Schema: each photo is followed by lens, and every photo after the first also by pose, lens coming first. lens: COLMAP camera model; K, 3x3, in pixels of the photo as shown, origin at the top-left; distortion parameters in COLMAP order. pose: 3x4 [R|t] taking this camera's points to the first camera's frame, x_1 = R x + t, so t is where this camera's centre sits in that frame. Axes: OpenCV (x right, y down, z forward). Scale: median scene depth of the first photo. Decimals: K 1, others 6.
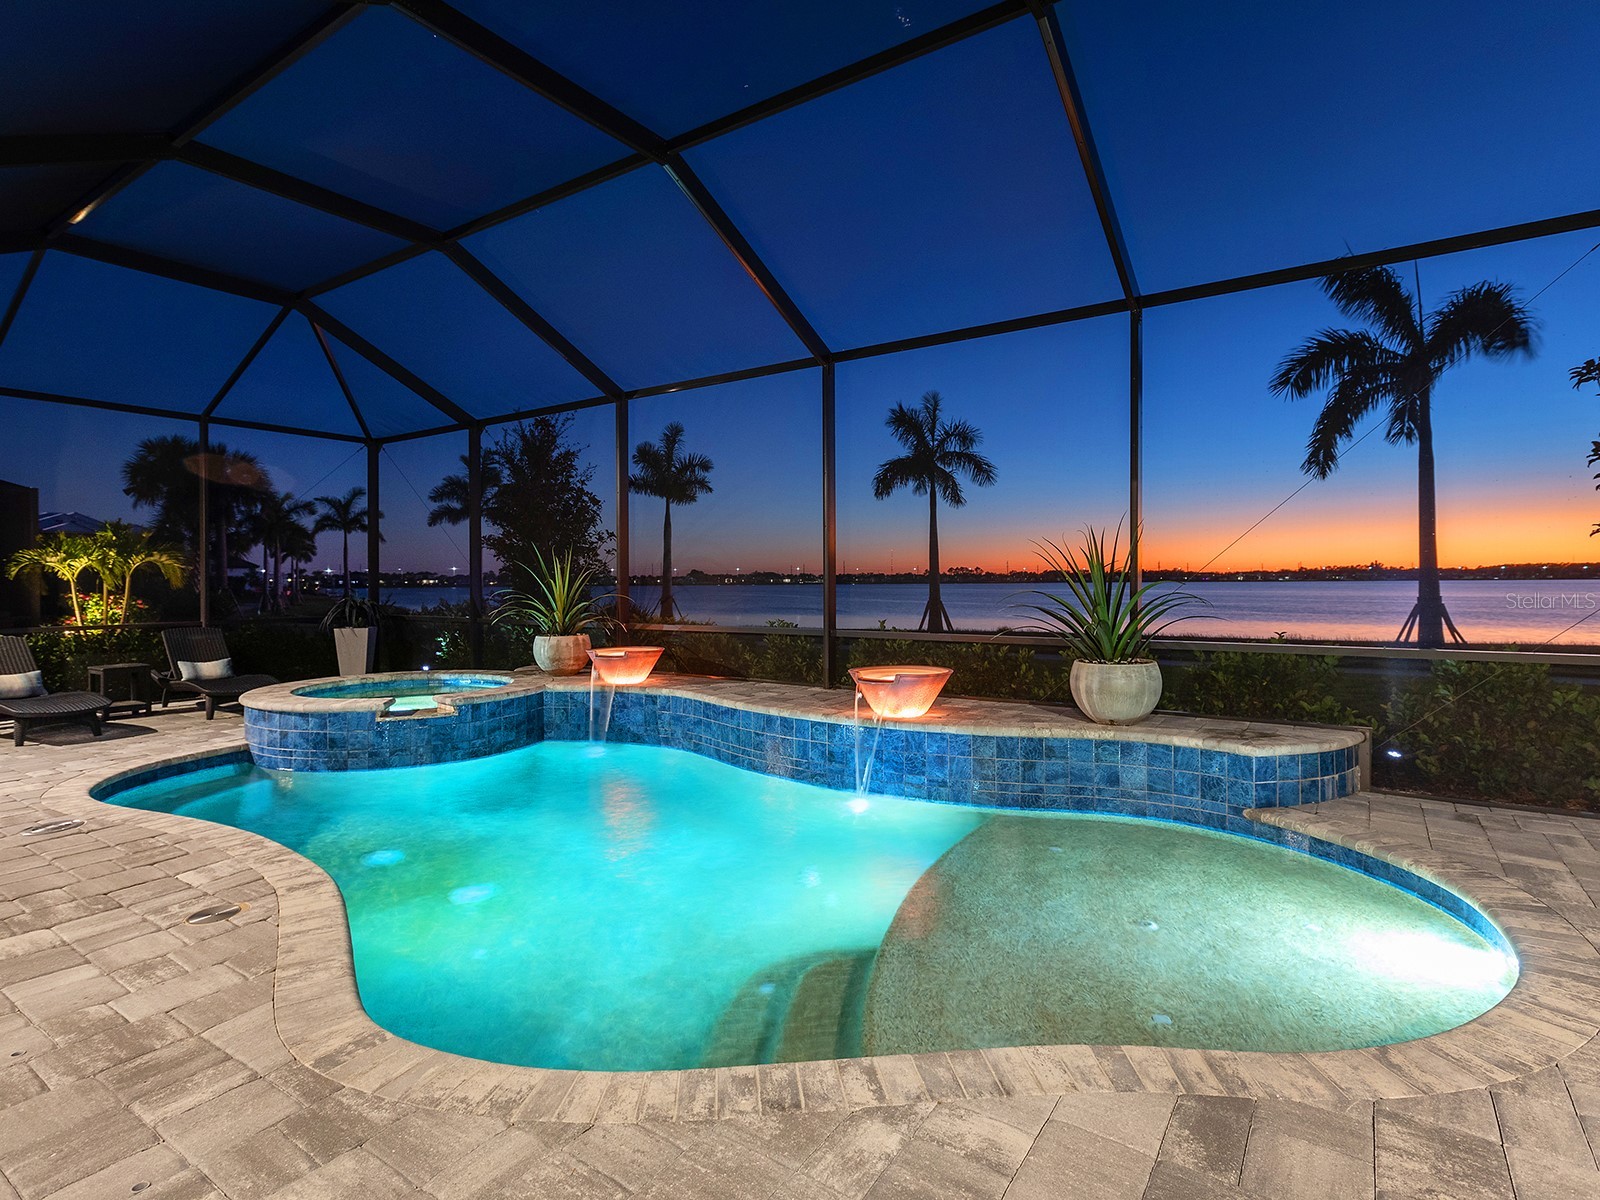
lens RADIAL K [[824.7, 0, 795.3], [0, 824.7, 582.3], [0, 0, 1]] dist [0.000914, -0.000706]
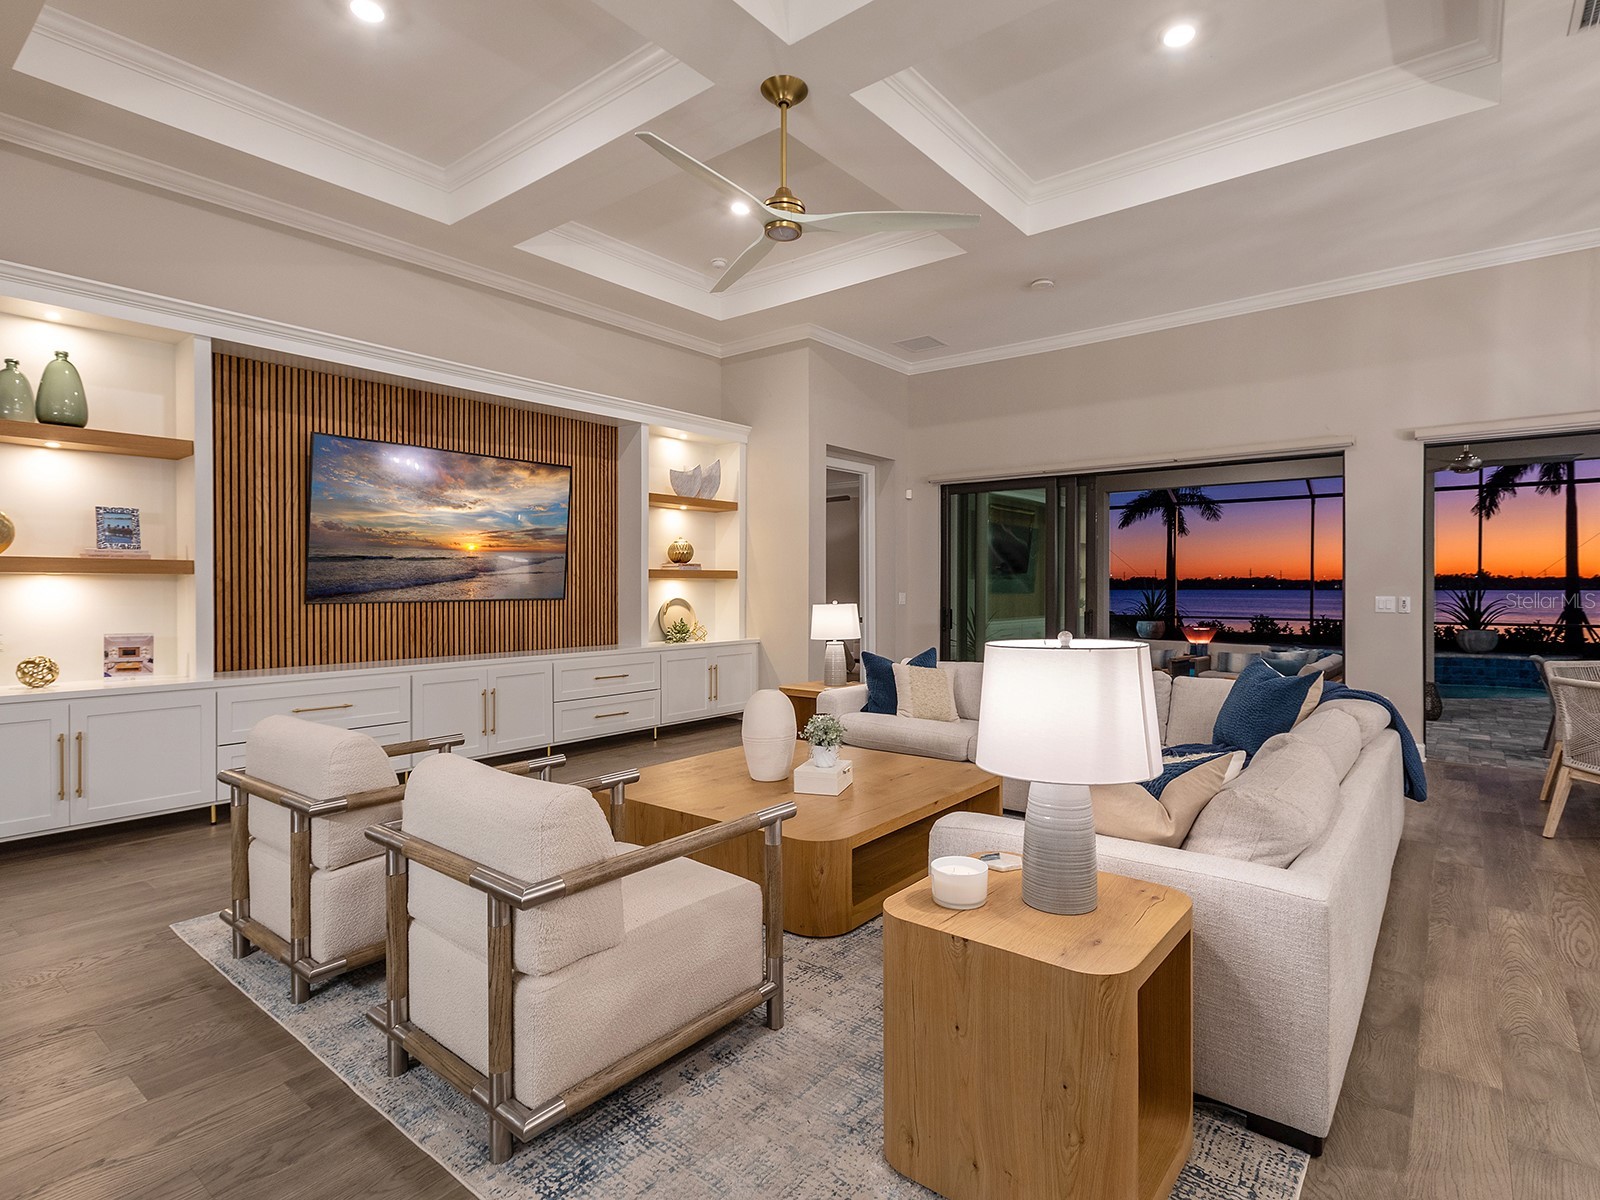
lens RADIAL K [[824.7, 0, 795.3], [0, 824.7, 582.3], [0, 0, 1]] dist [0.000914, -0.000706]
pose [[0.997062, 0.006666, -0.076304, -1.504561], [-0.006928, 0.999971, -0.003166, -0.030096], [0.076280, 0.003685, 0.997080, -1.701888]]
